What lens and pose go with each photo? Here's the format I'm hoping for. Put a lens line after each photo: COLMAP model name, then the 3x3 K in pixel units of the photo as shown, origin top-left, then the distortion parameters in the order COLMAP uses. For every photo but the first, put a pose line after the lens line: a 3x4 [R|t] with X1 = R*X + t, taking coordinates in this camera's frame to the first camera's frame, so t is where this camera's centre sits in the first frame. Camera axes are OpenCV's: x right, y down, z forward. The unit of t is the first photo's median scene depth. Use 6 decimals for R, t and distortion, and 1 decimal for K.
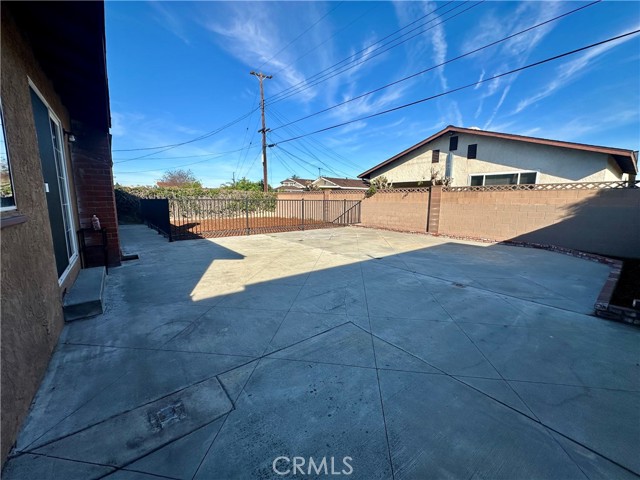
lens RADIAL K [[257.8, 0, 320.8], [0, 257.8, 239.2], [0, 0, 1]] dist [-0.001580, 0.000006]
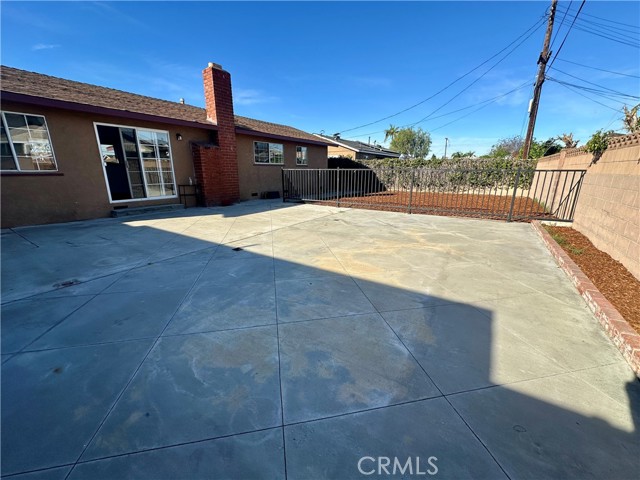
lens RADIAL K [[257.8, 0, 319.1], [0, 257.8, 238.6], [0, 0, 1]] dist [-0.001580, 0.000006]
pose [[0.297750, 0.236296, -0.924937, 1.205131], [-0.142831, 0.969003, 0.201575, -0.167828], [0.943898, 0.072091, 0.322271, 1.237170]]
